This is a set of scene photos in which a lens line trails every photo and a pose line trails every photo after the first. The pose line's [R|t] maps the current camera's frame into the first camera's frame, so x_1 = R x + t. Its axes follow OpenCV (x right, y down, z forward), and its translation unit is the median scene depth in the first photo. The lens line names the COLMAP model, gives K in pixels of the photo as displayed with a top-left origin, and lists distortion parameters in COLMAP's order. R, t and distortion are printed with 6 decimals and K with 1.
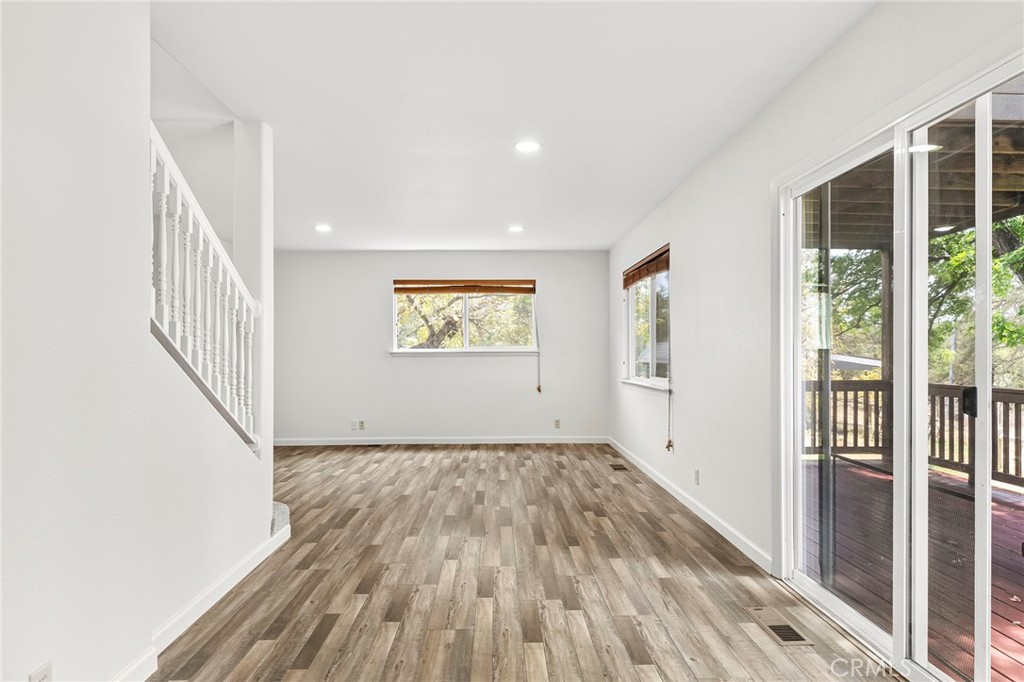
lens RADIAL K [[557.9, 0, 511.6], [0, 557.9, 346.6], [0, 0, 1]] dist [0.001188, -0.000605]
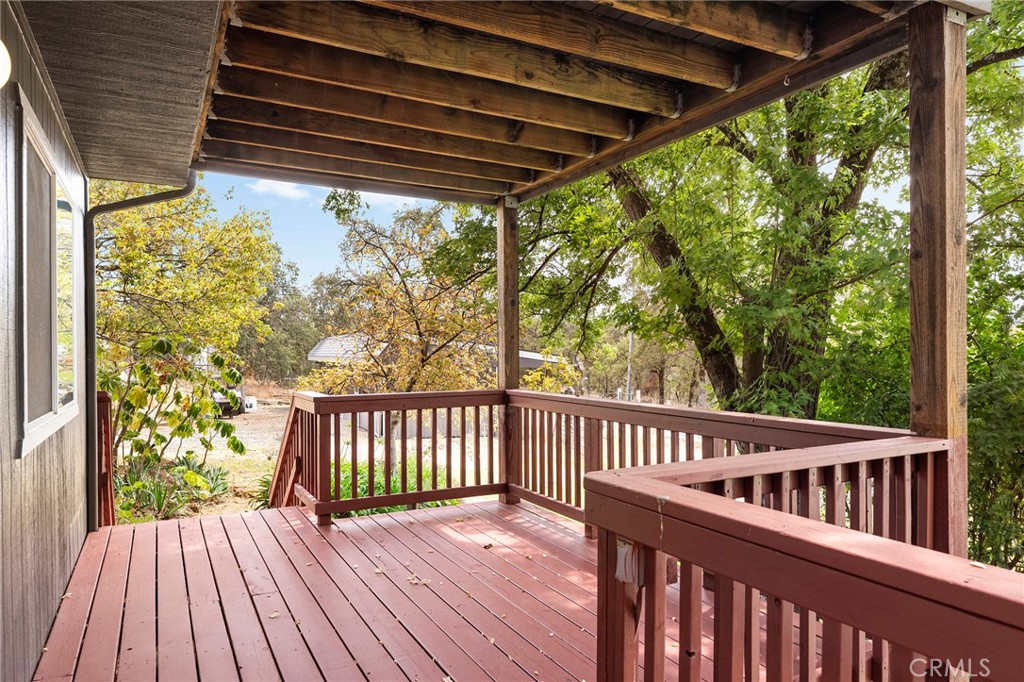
lens RADIAL K [[652.8, 0, 510.6], [0, 652.8, 344.3], [0, 0, 1]] dist [-0.000307, -0.000126]
pose [[0.890012, -0.003941, 0.455920, 0.241862], [0.001886, 0.999986, 0.004962, -0.000783], [-0.455933, -0.003556, 0.890007, 0.204751]]
